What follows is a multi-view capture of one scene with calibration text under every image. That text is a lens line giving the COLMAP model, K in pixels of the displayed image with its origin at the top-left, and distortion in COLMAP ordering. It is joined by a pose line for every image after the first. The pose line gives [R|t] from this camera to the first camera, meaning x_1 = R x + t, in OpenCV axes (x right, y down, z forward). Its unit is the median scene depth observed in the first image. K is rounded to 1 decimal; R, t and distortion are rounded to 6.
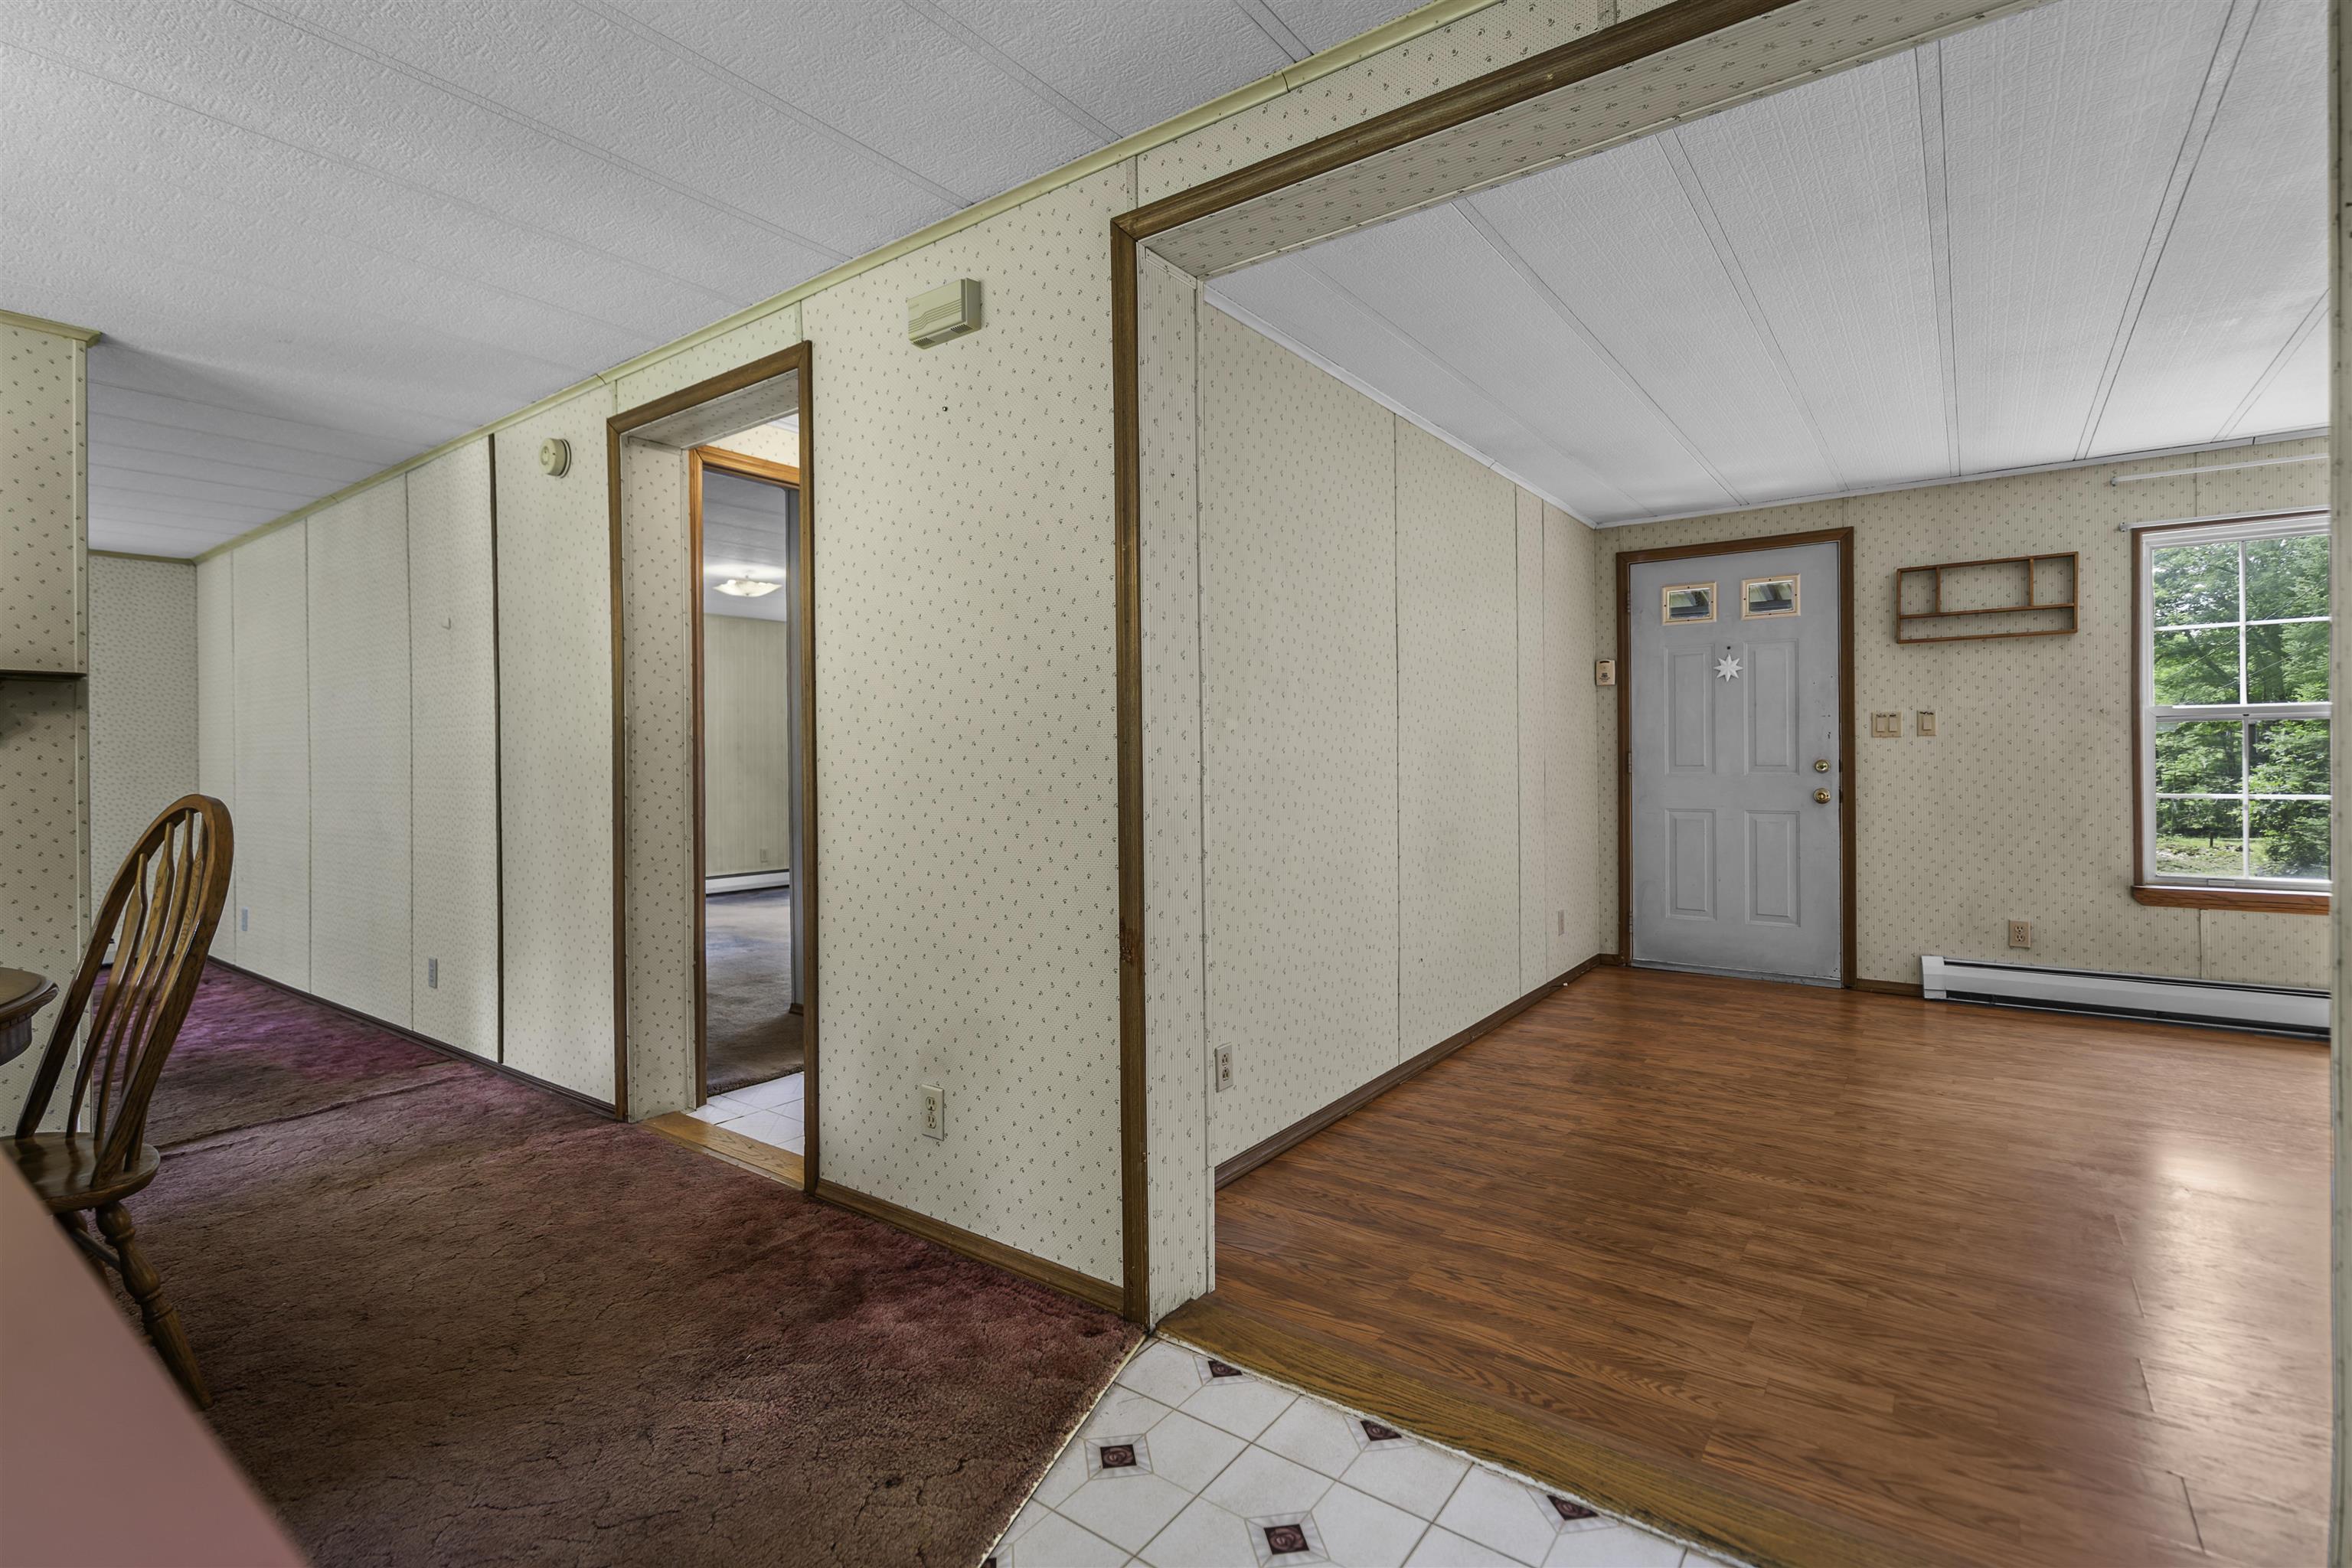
lens RADIAL K [[1084.7, 0, 1168.3], [0, 1084.7, 748.3], [0, 0, 1]] dist [-0.004816, 0.001381]
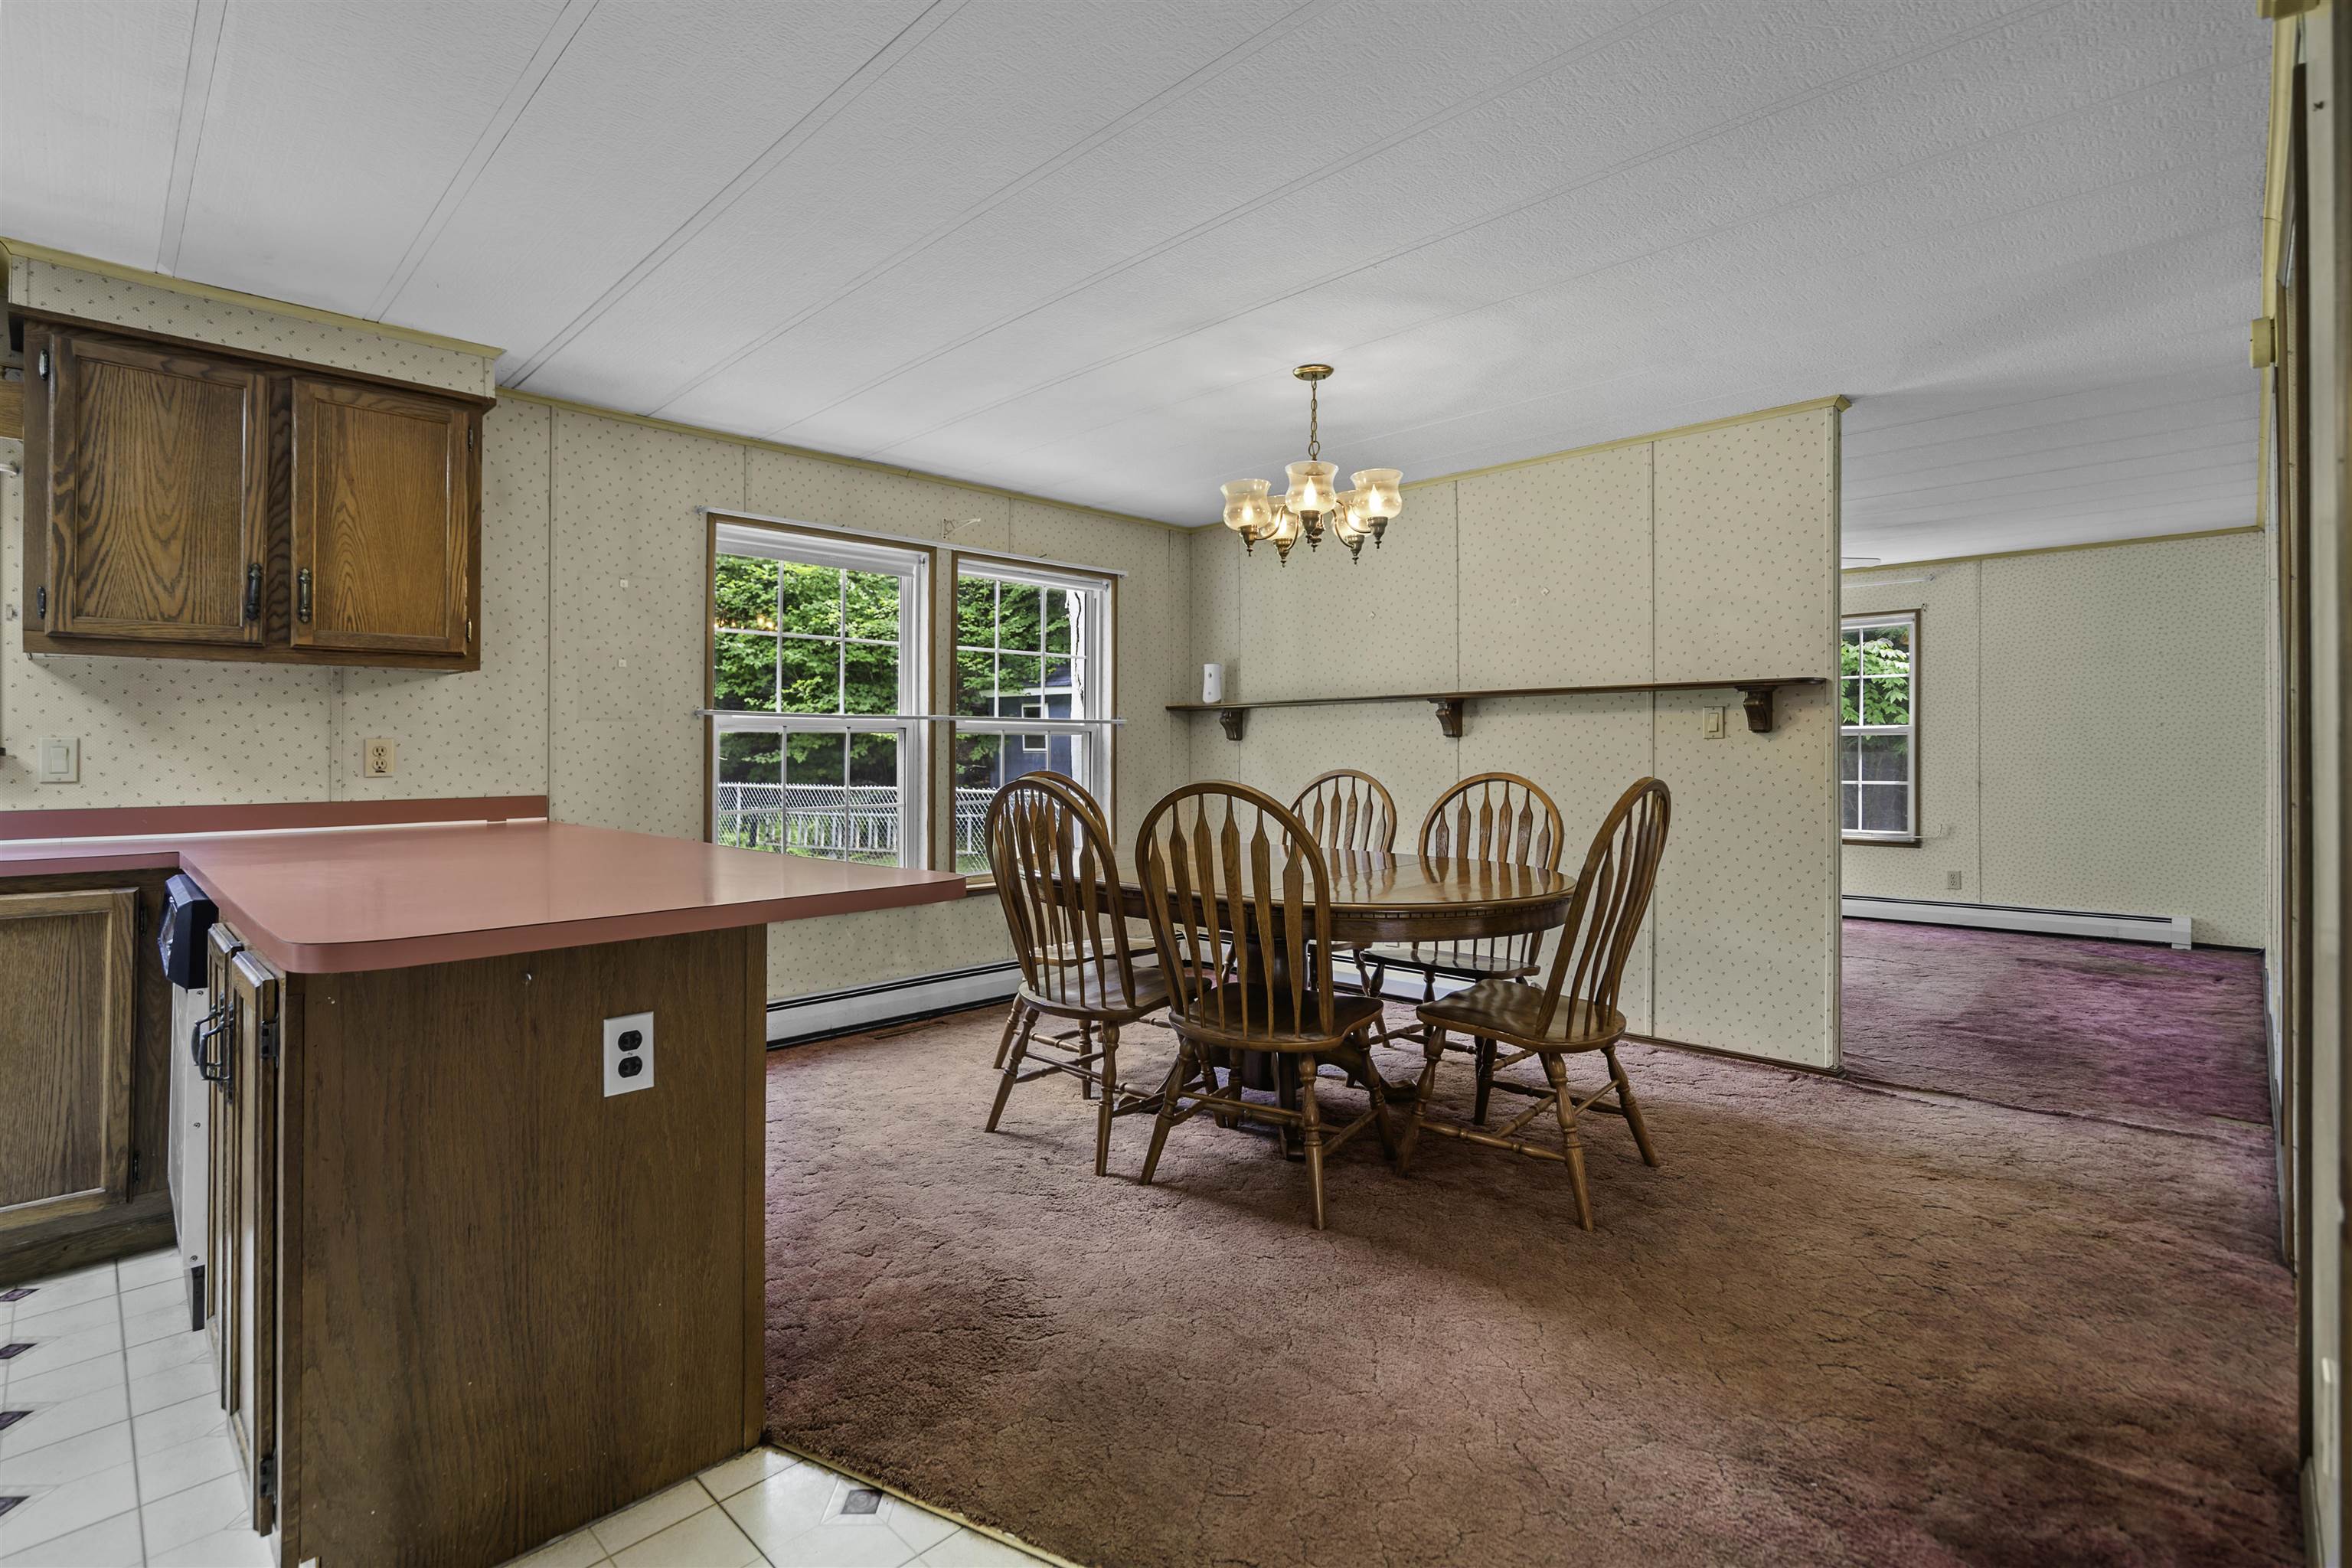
lens RADIAL K [[1092.6, 0, 1169.7], [0, 1092.6, 744.4], [0, 0, 1]] dist [-0.001301, 0.000597]
pose [[-0.145484, 0.006923, -0.989336, 0.382520], [0.012131, 0.999913, 0.005213, -0.009810], [0.989286, -0.011244, -0.145556, 0.487571]]
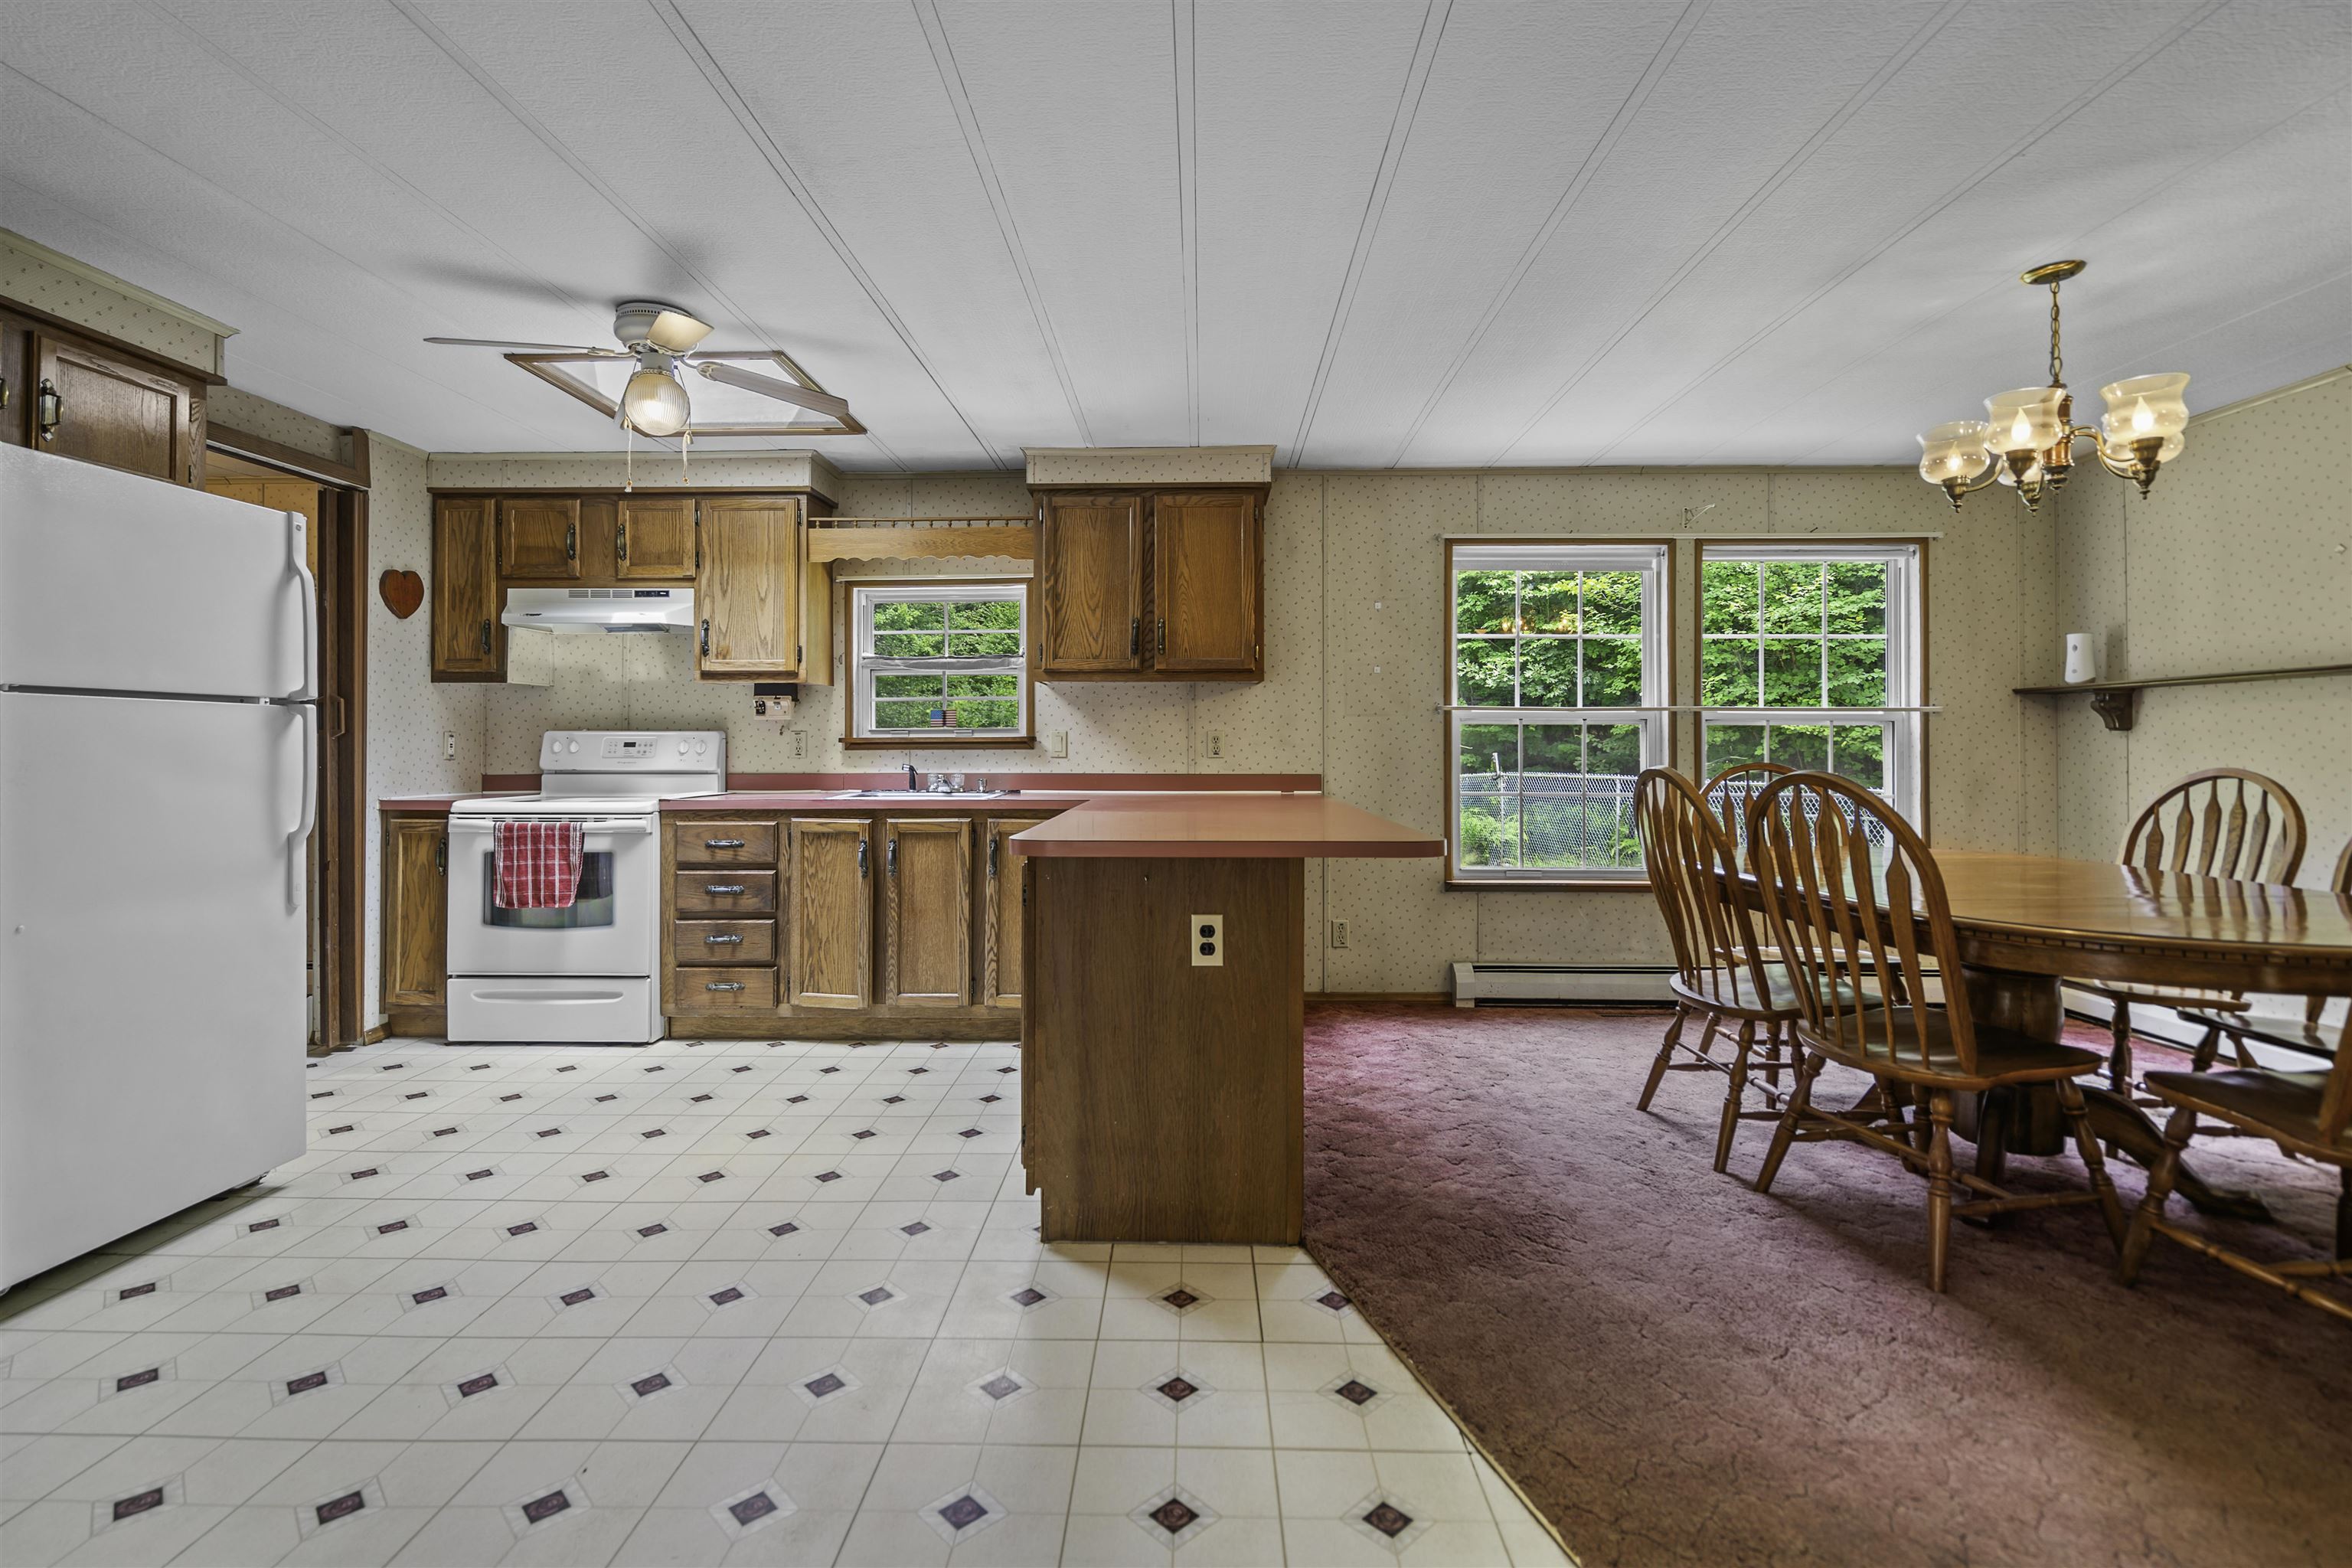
lens RADIAL K [[1085.6, 0, 1164.5], [0, 1085.6, 739.9], [0, 0, 1]] dist [-0.007289, 0.001235]
pose [[-0.820296, 0.006961, -0.571897, 0.367492], [0.011122, 0.999931, -0.003782, -0.000764], [0.571831, -0.009463, -0.820317, 0.815809]]
